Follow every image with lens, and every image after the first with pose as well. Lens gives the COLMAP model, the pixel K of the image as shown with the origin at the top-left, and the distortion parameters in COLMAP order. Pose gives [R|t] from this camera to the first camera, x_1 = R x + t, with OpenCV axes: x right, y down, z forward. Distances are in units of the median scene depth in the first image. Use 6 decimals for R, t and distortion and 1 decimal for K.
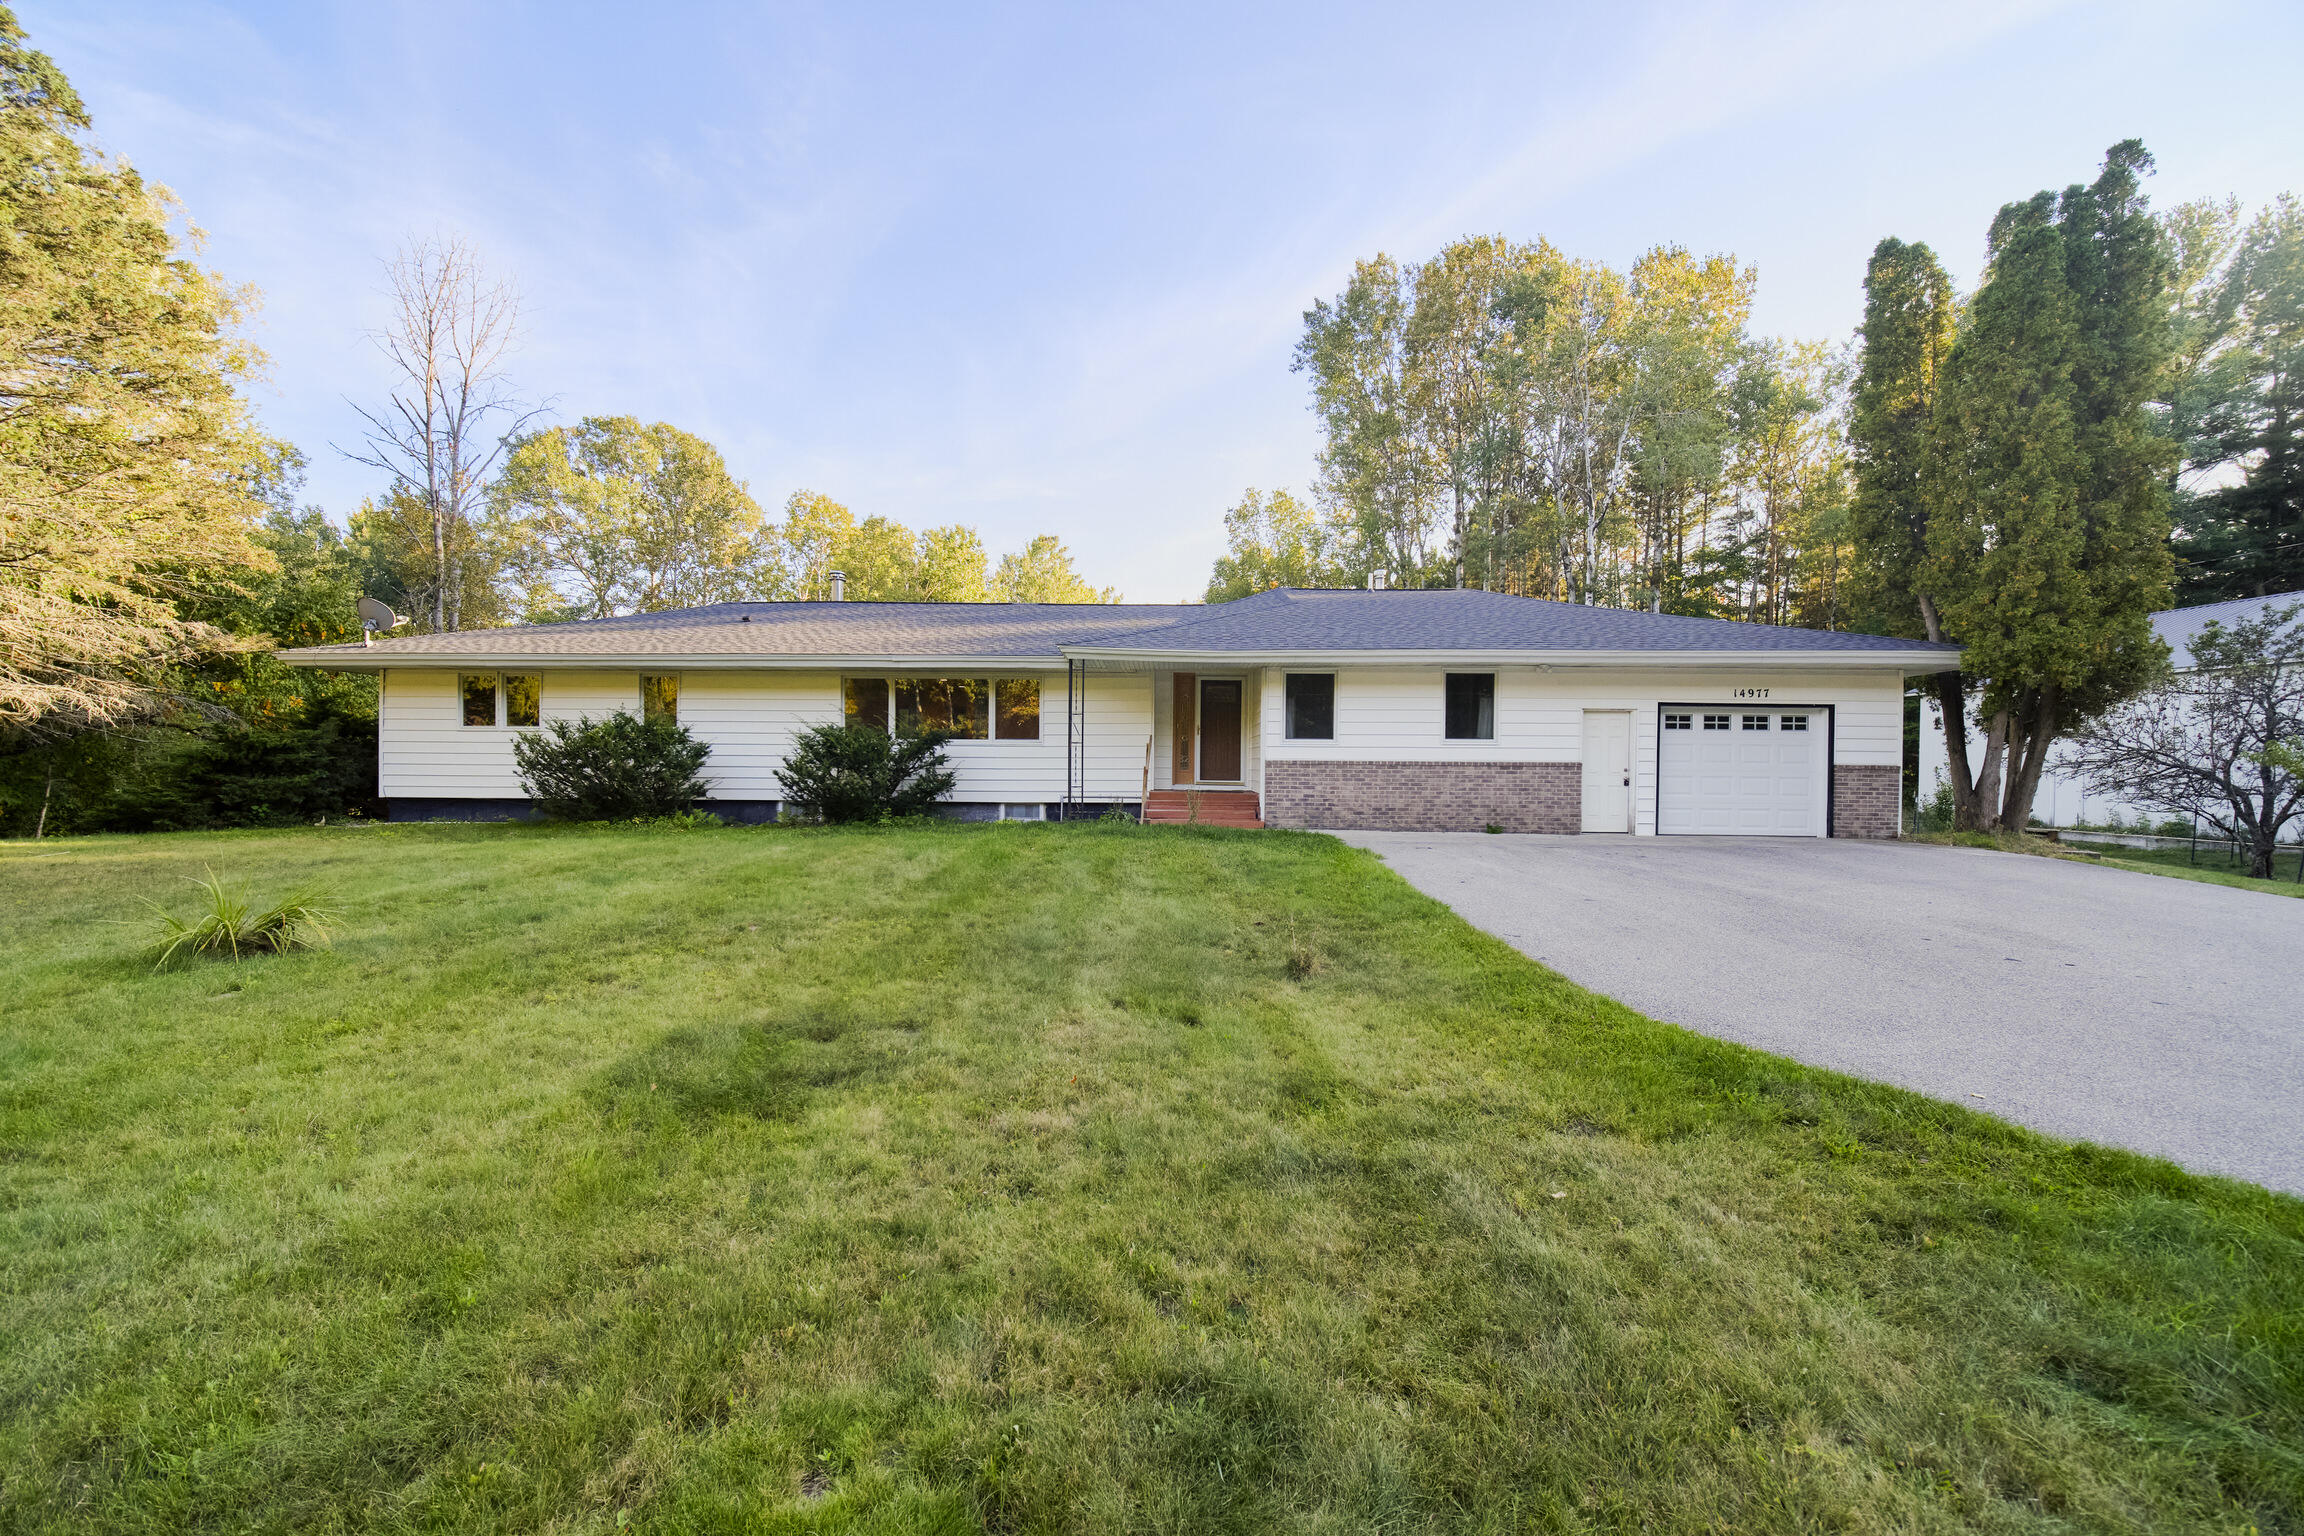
lens RADIAL K [[917.5, 0, 1152.0], [0, 917.5, 768.0], [0, 0, 1]] dist [0.001507, 0.000077]
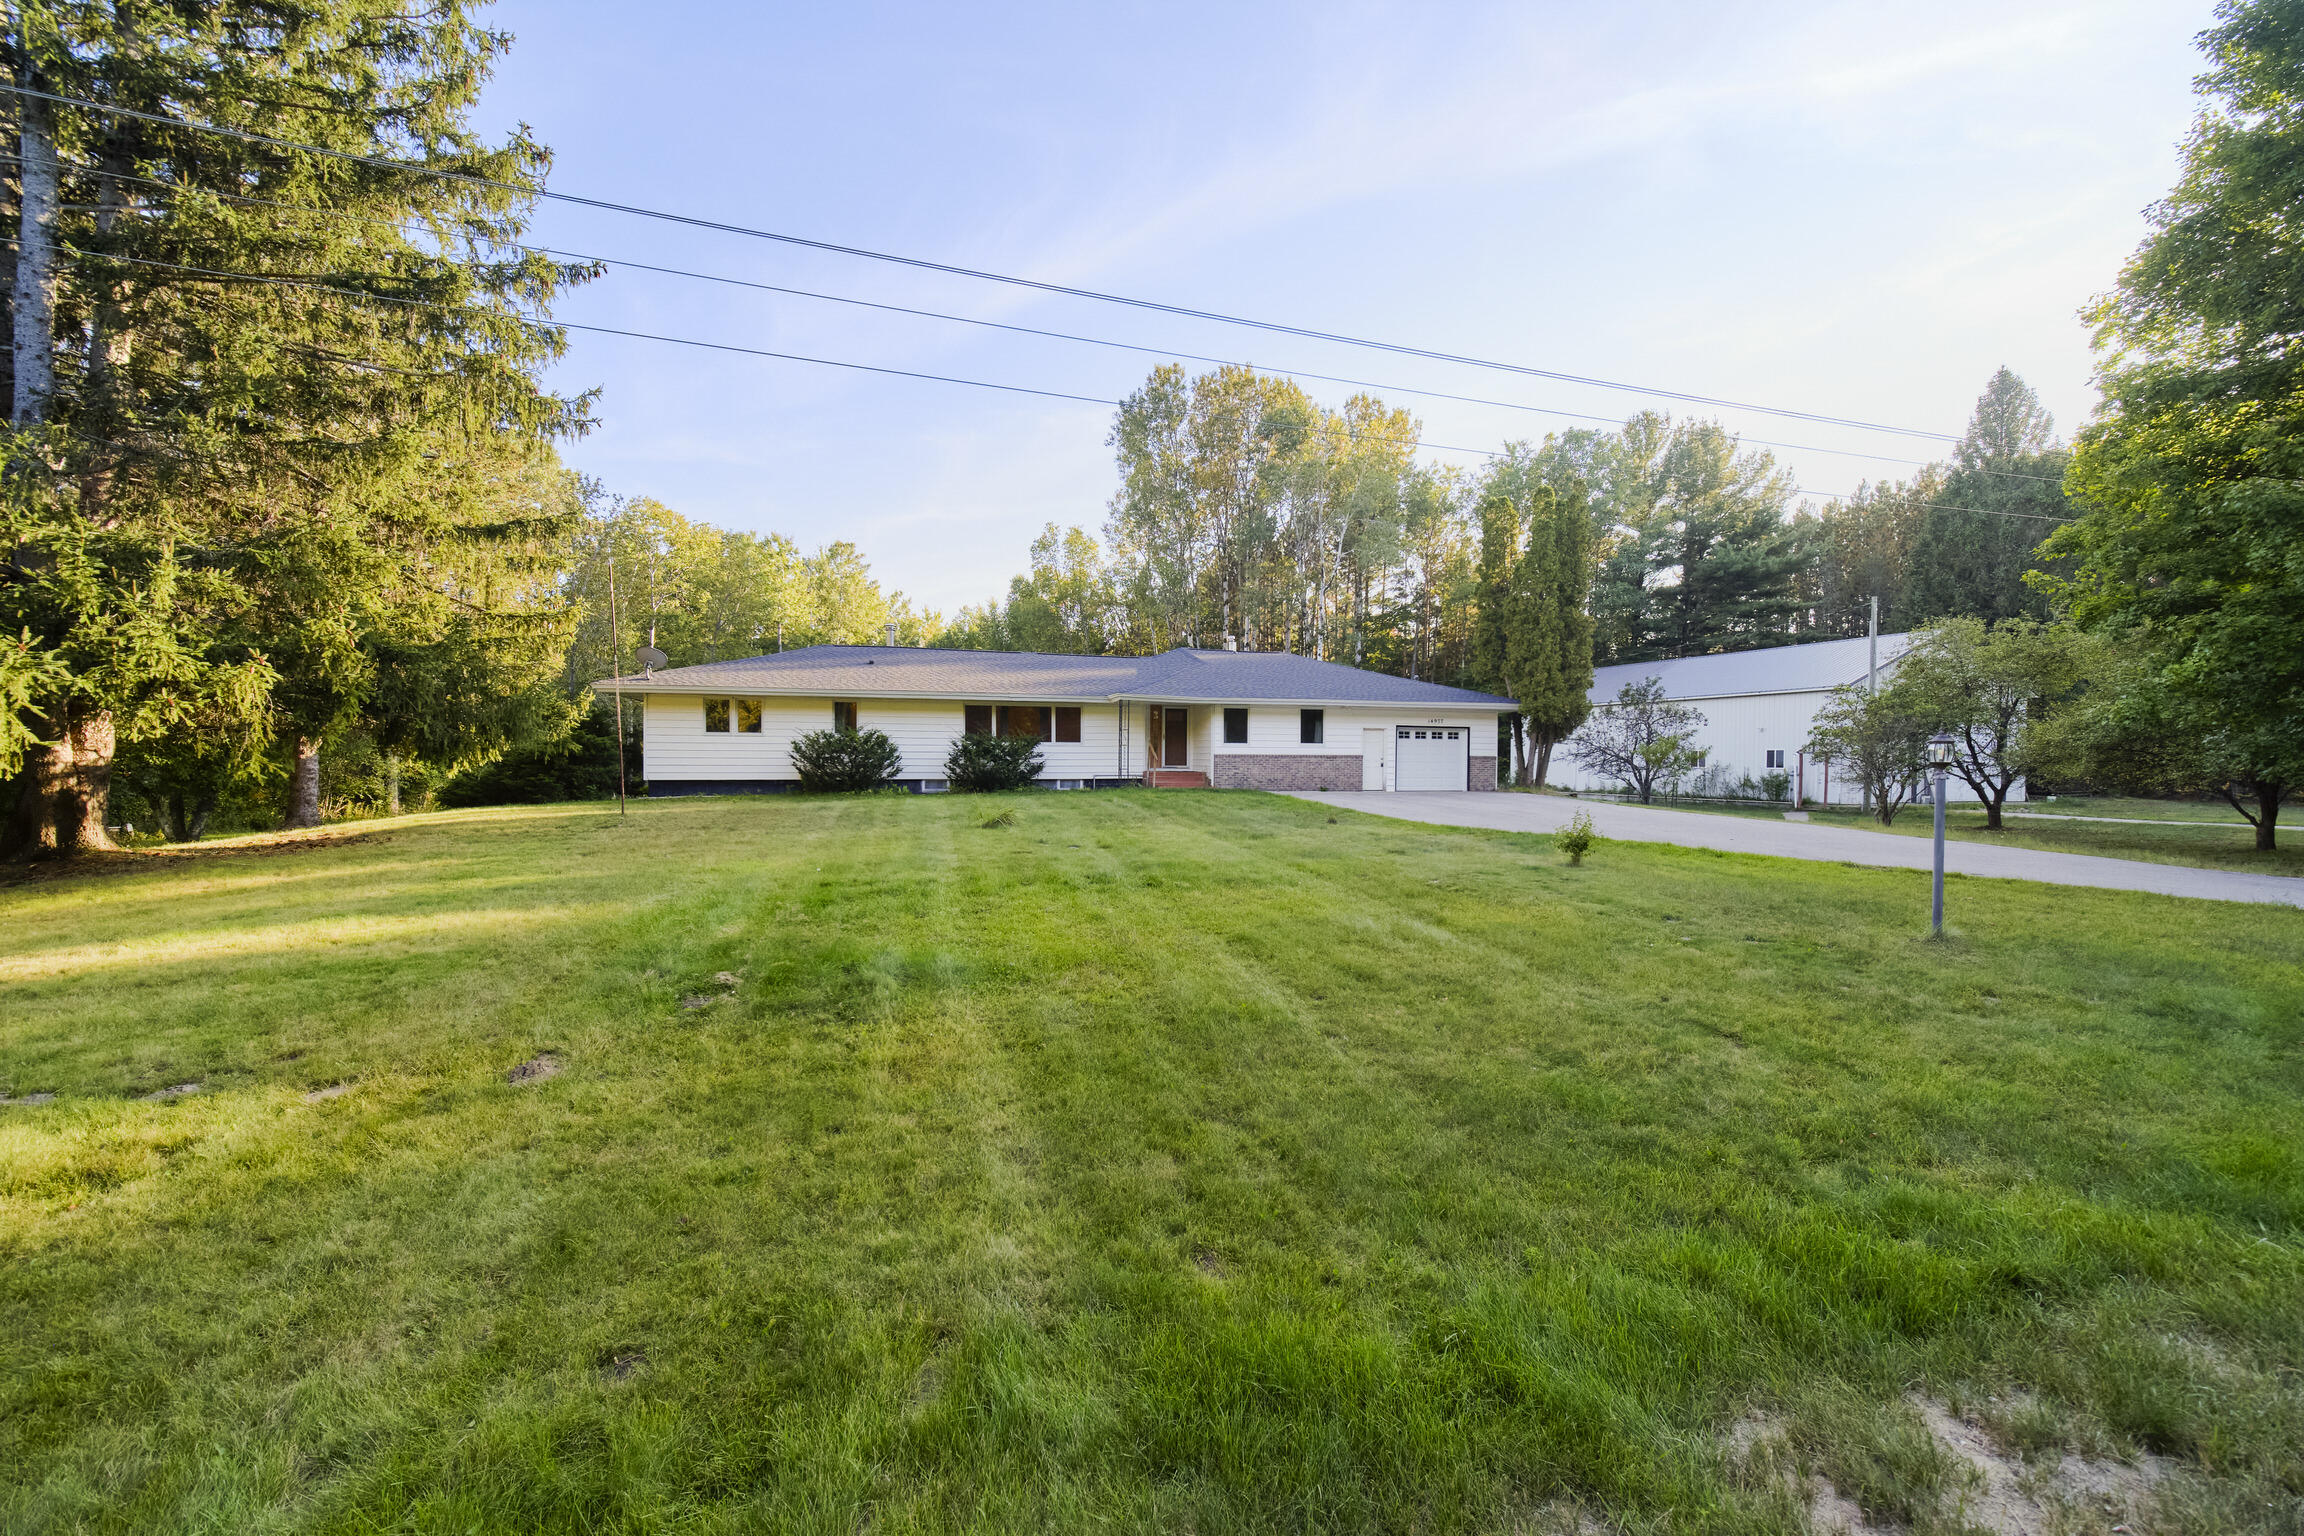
lens RADIAL K [[917.5, 0, 1152.0], [0, 917.5, 768.0], [0, 0, 1]] dist [0.001507, 0.000077]
pose [[0.950765, -0.006892, 0.309835, -0.524641], [0.003197, 0.999918, 0.012431, -0.004101], [-0.309895, -0.010828, 0.950709, -0.674697]]
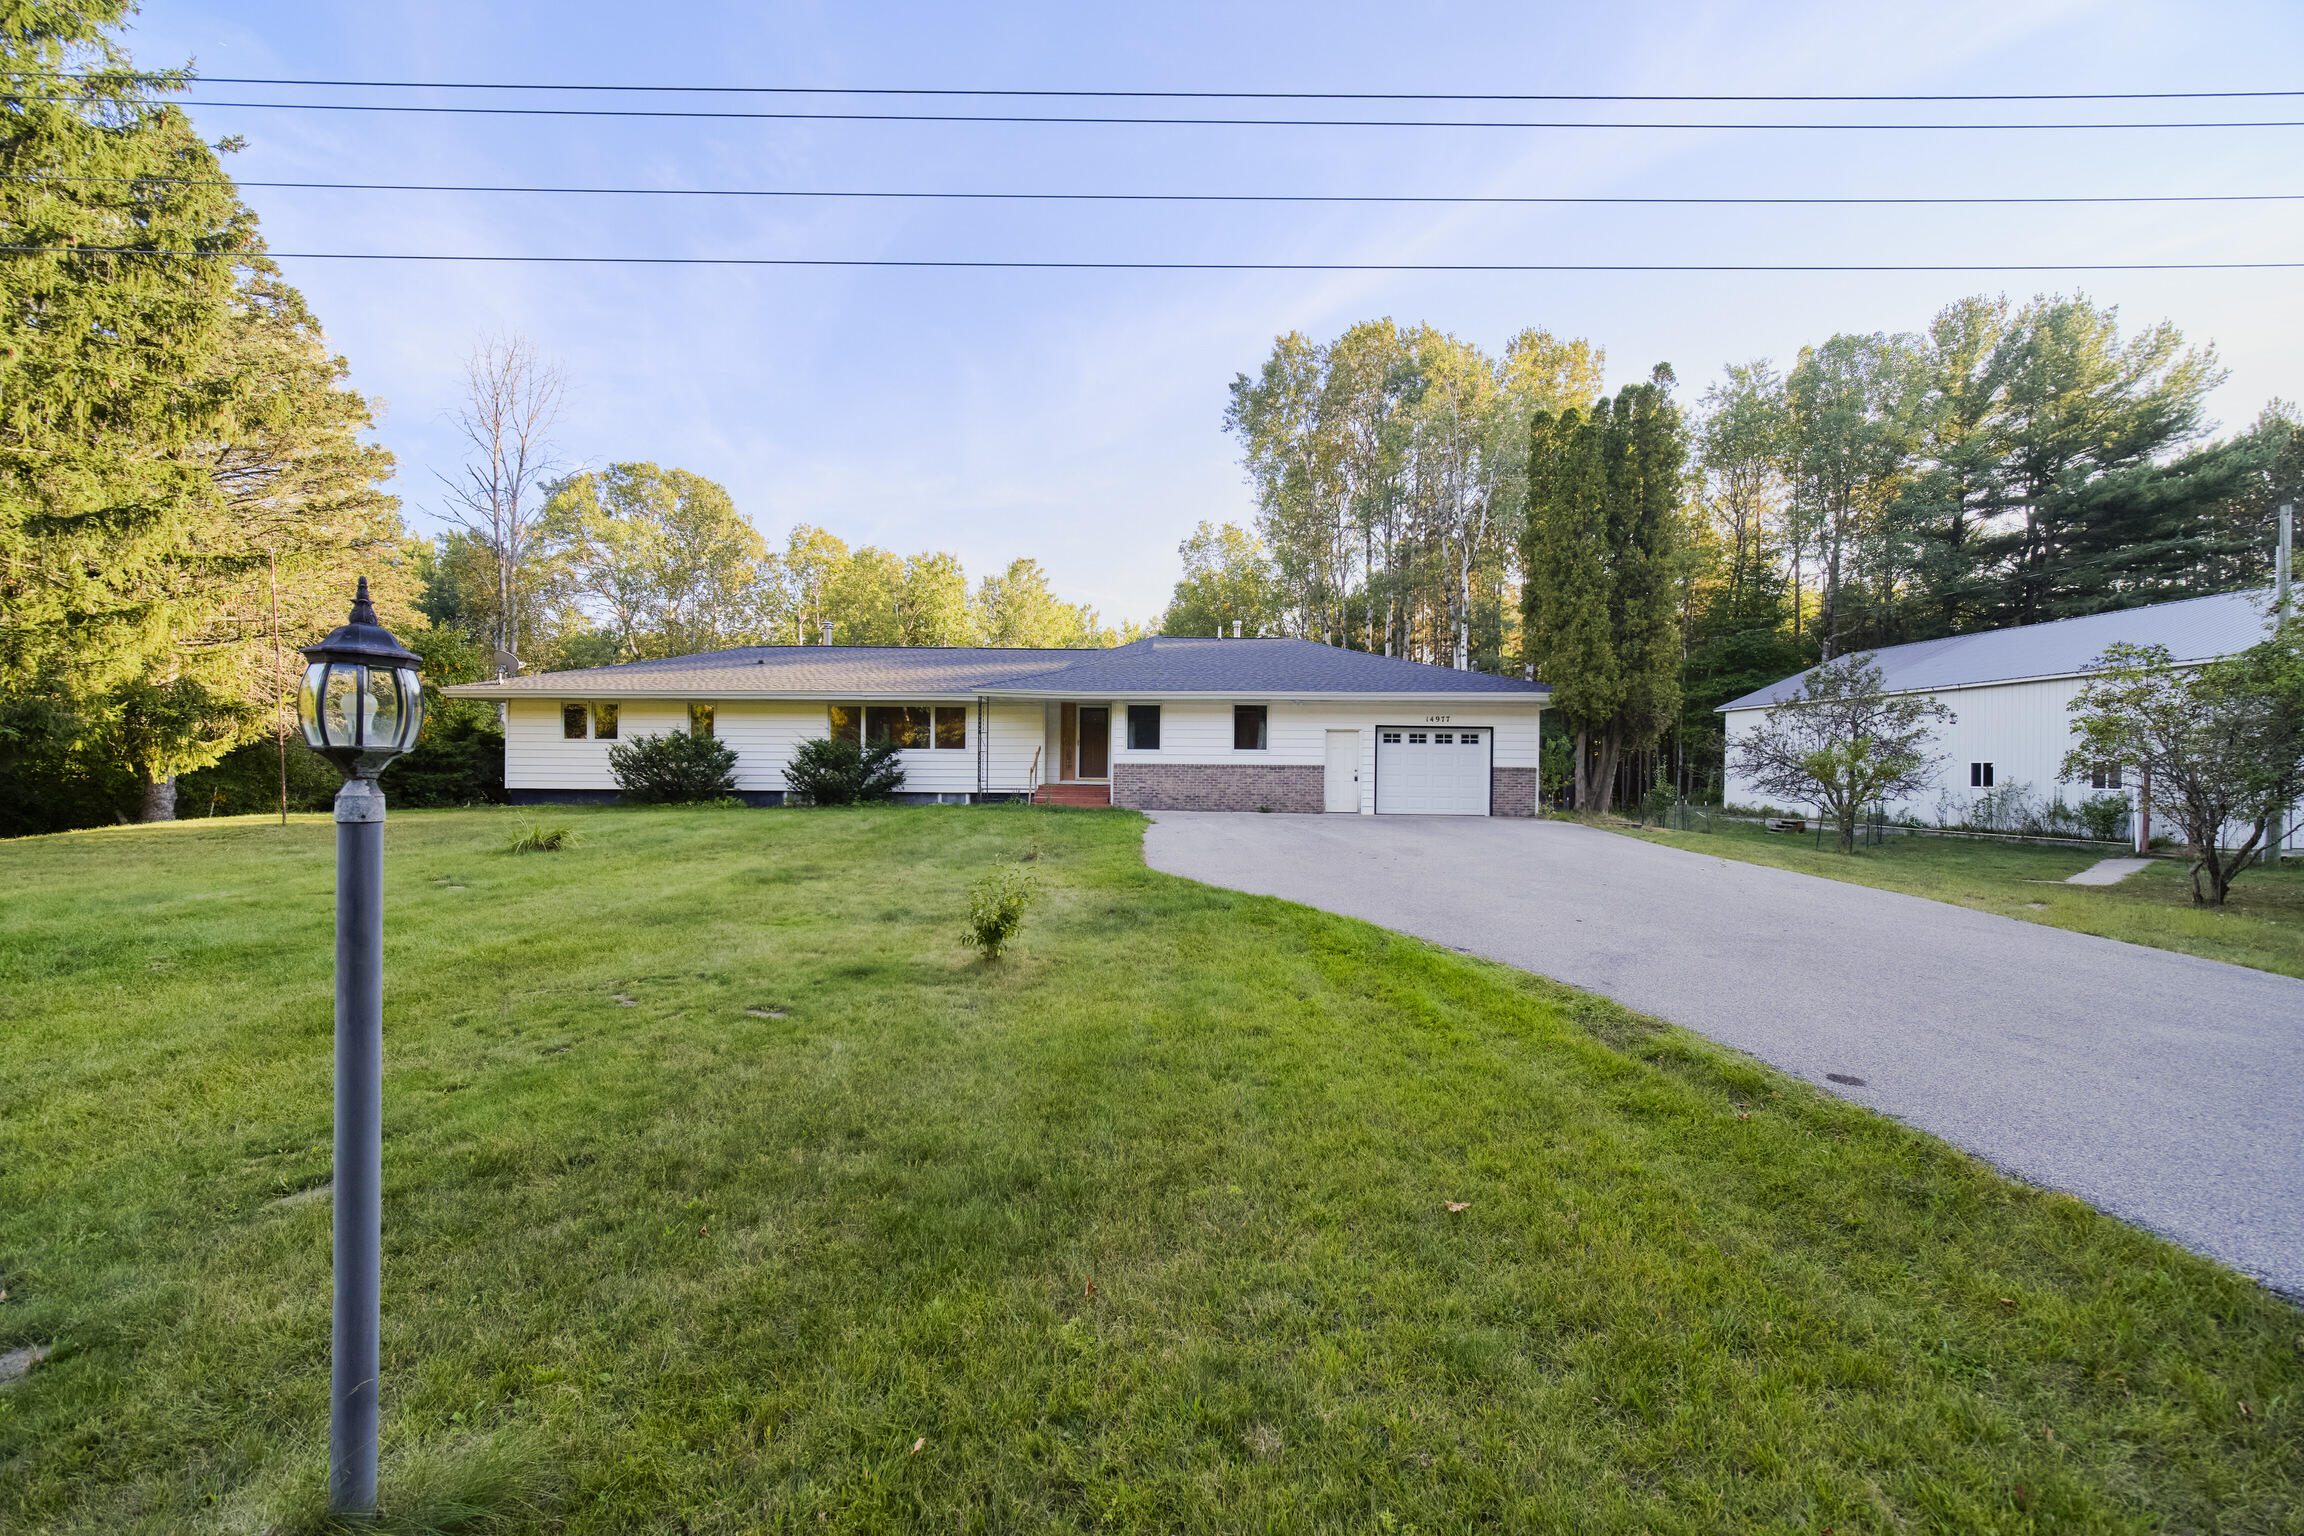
lens RADIAL K [[917.5, 0, 1152.0], [0, 917.5, 768.0], [0, 0, 1]] dist [0.001507, 0.000077]
pose [[0.999998, 0.001546, 0.001426, 0.167052], [-0.001539, 0.999986, -0.004964, 0.005515], [-0.001433, 0.004961, 0.999987, -0.438966]]
